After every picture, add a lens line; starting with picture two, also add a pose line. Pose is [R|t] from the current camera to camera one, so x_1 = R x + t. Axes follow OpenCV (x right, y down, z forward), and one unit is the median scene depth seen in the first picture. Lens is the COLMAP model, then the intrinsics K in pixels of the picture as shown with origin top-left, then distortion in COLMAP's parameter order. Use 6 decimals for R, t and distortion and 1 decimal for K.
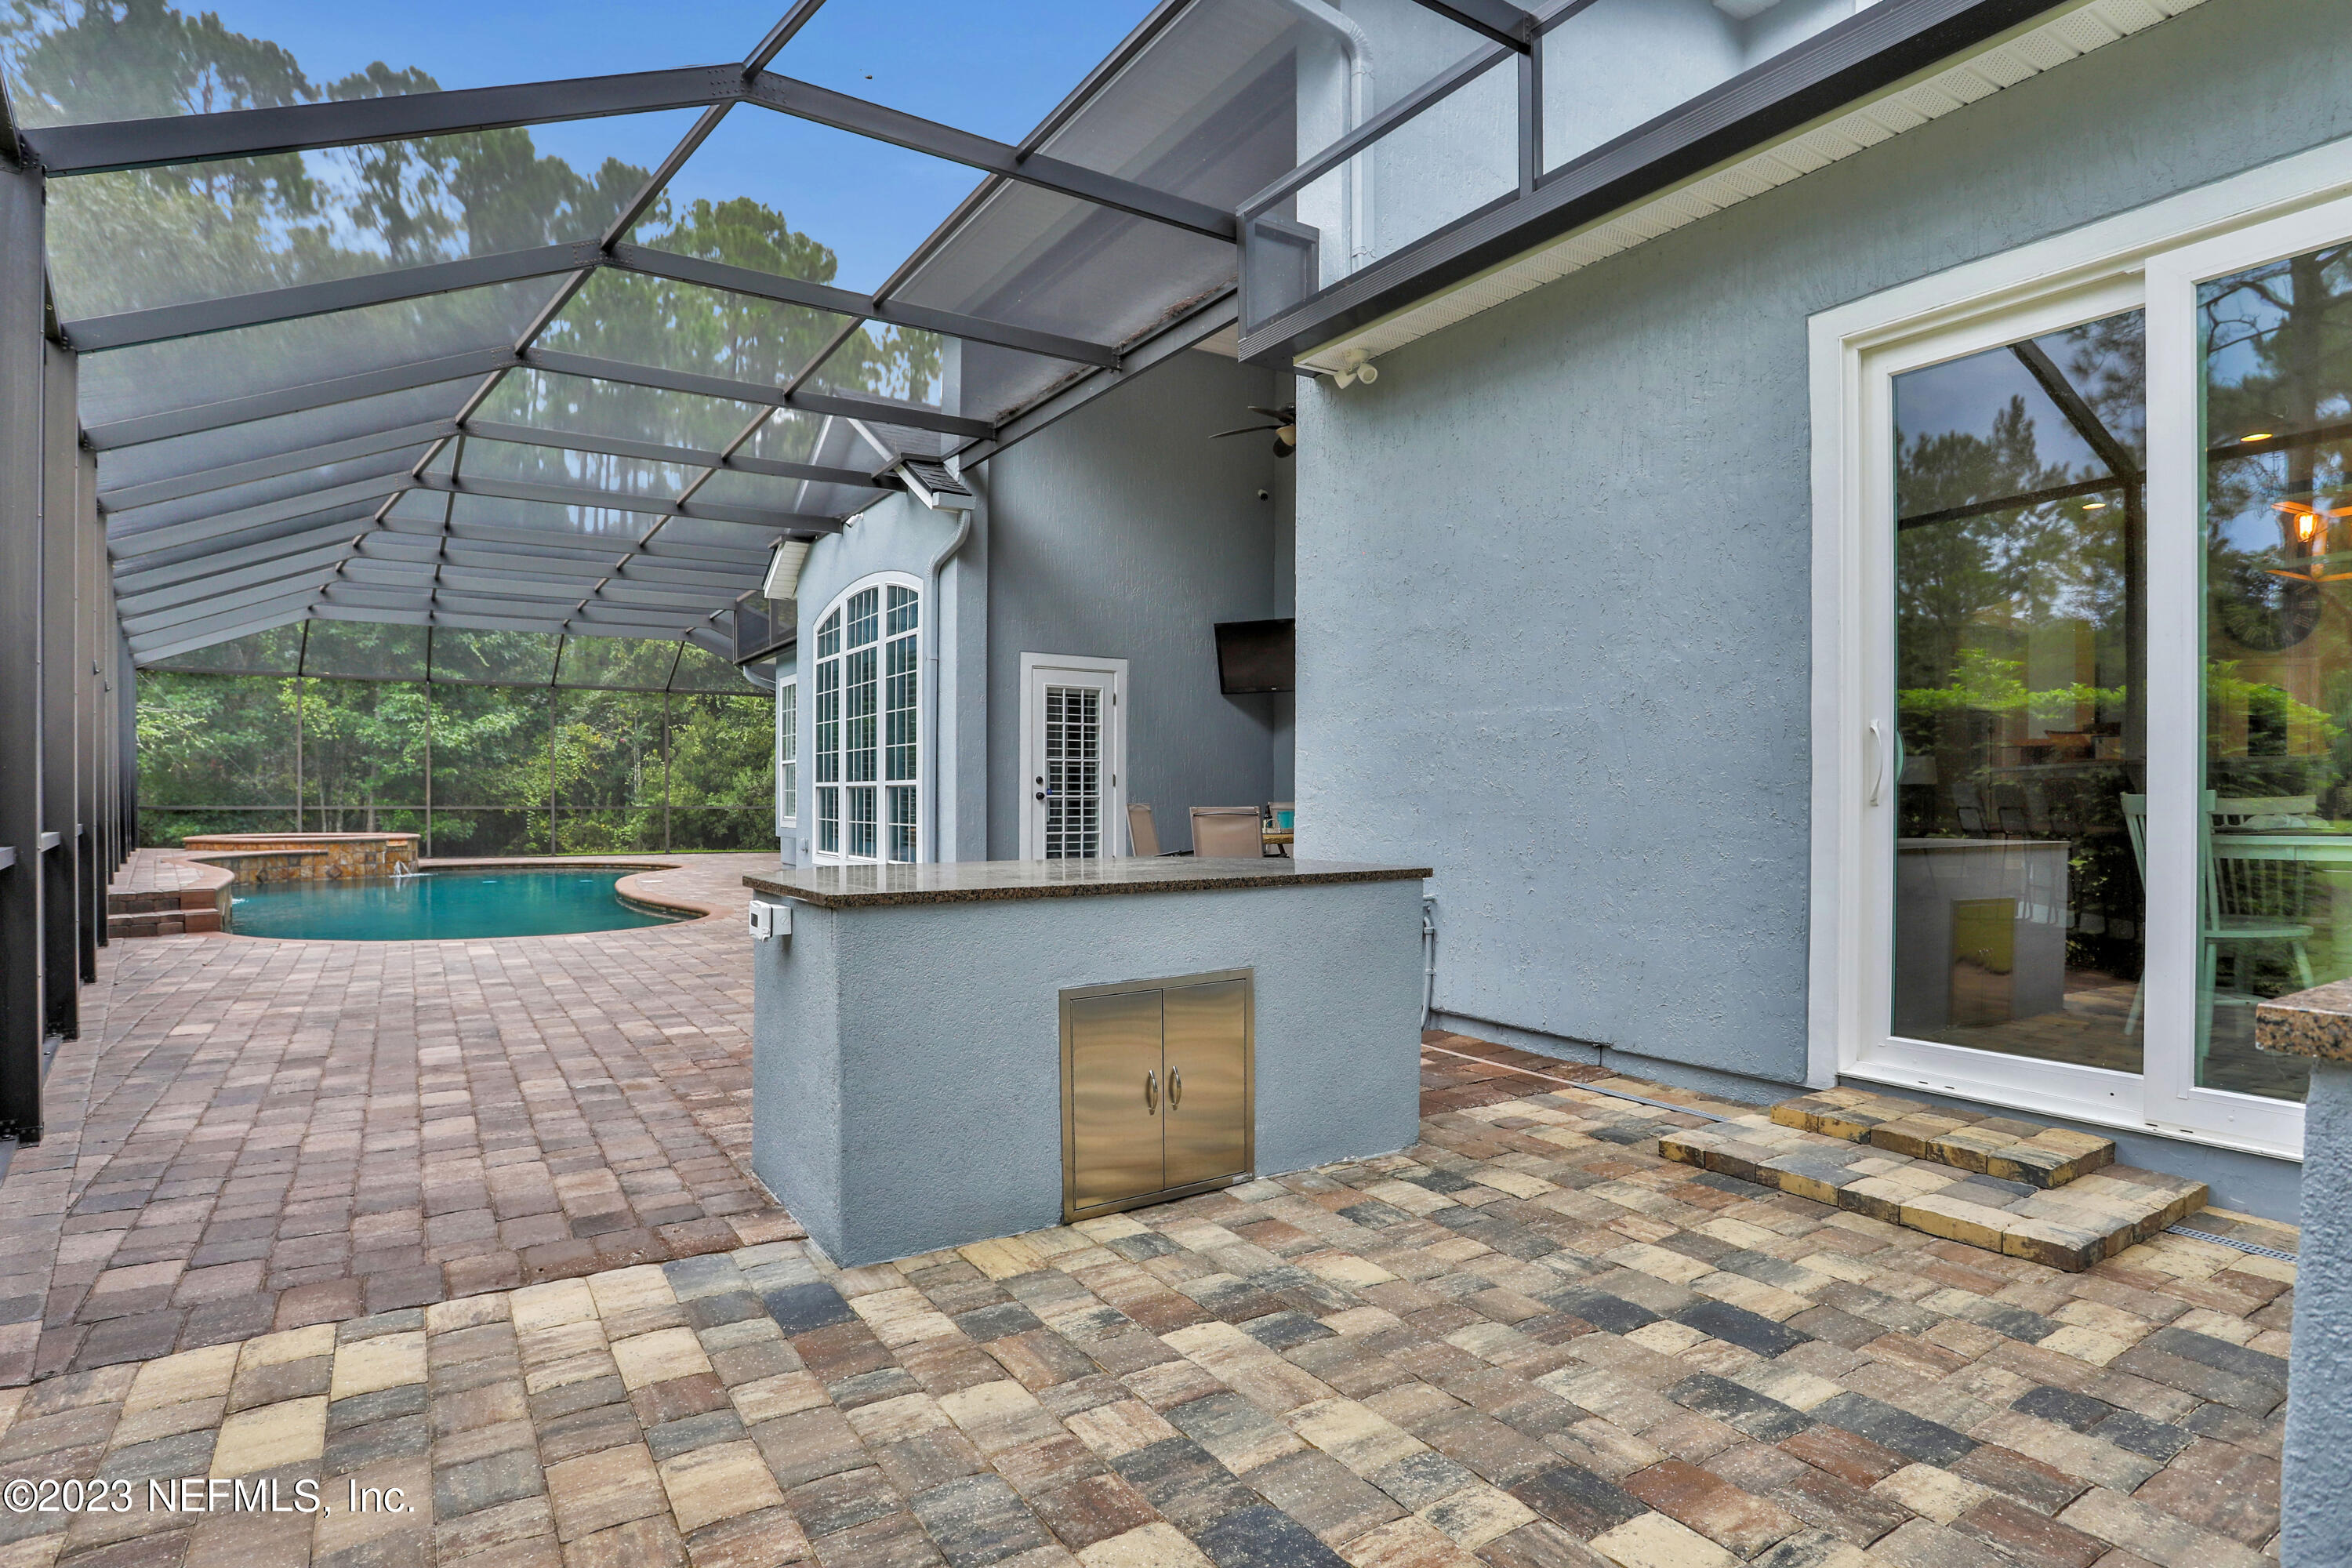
lens RADIAL K [[1245.0, 0, 1185.8], [0, 1245.0, 808.5], [0, 0, 1]] dist [-0.053907, 0.021397]
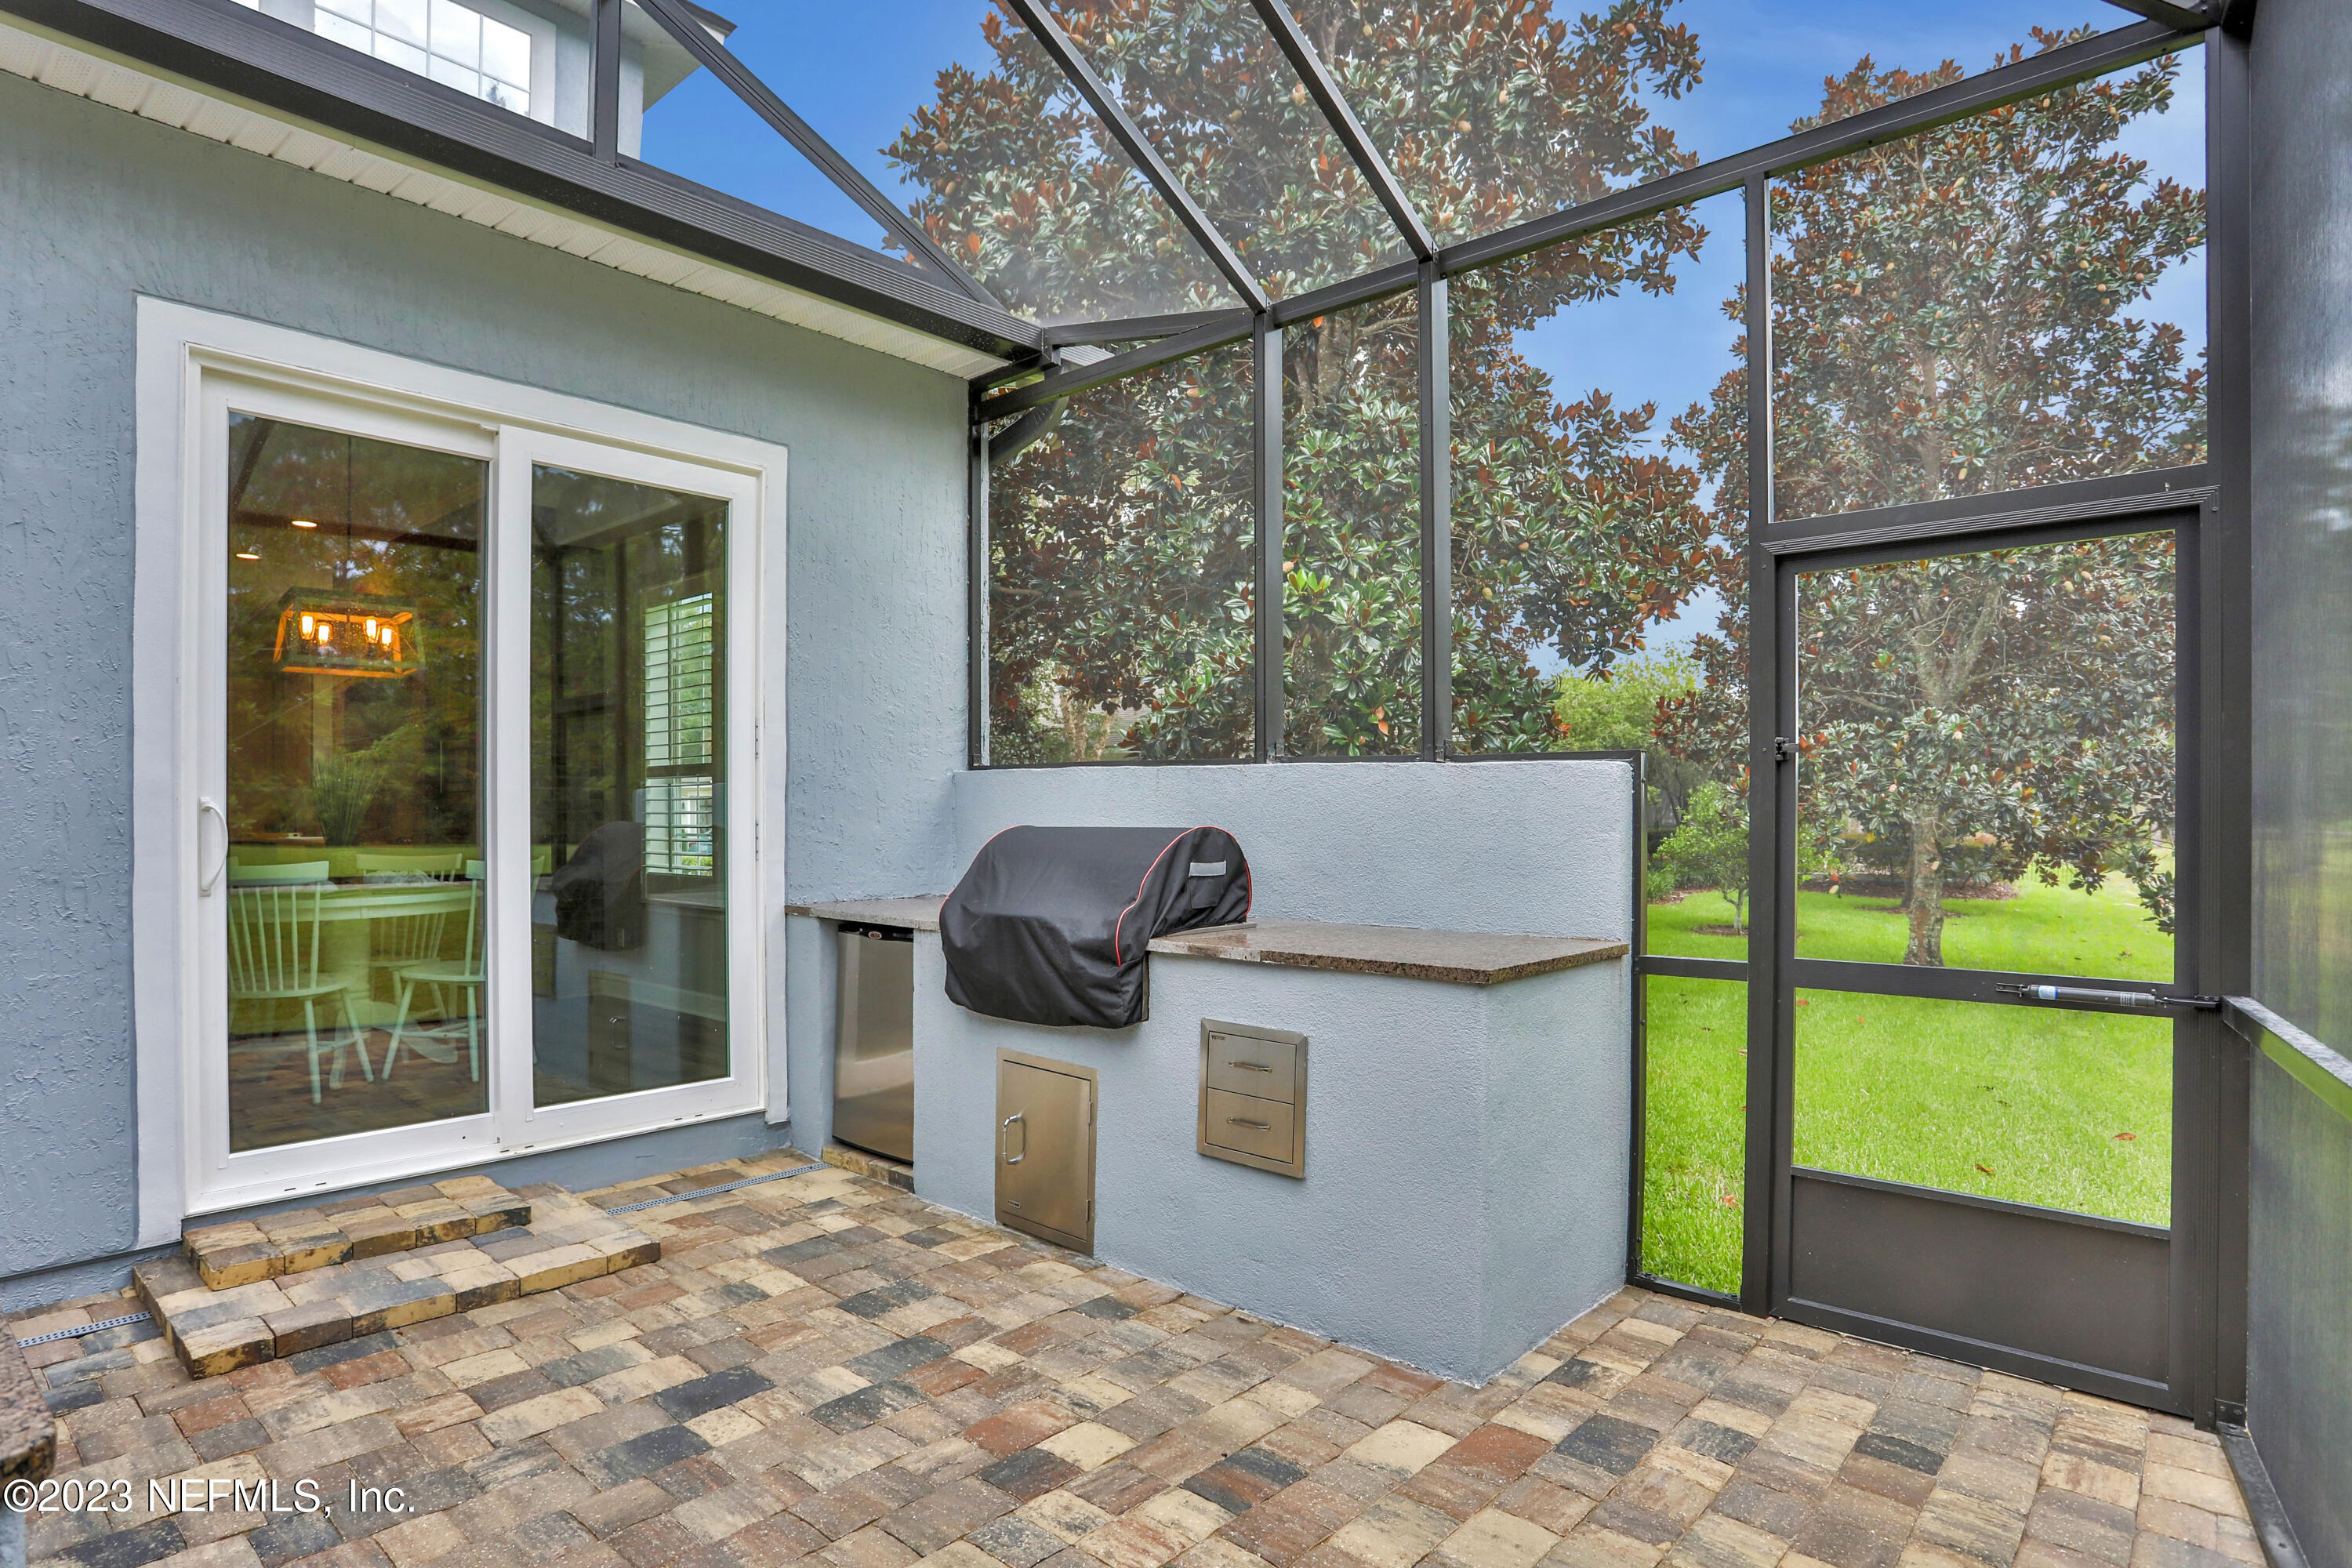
lens RADIAL K [[1245.0, 0, 1185.8], [0, 1245.0, 808.5], [0, 0, 1]] dist [-0.053907, 0.021397]
pose [[-0.267906, 0.005288, 0.963431, -0.530234], [0.007641, 0.999965, -0.003364, -0.065335], [-0.963415, 0.006461, -0.267937, 0.658100]]
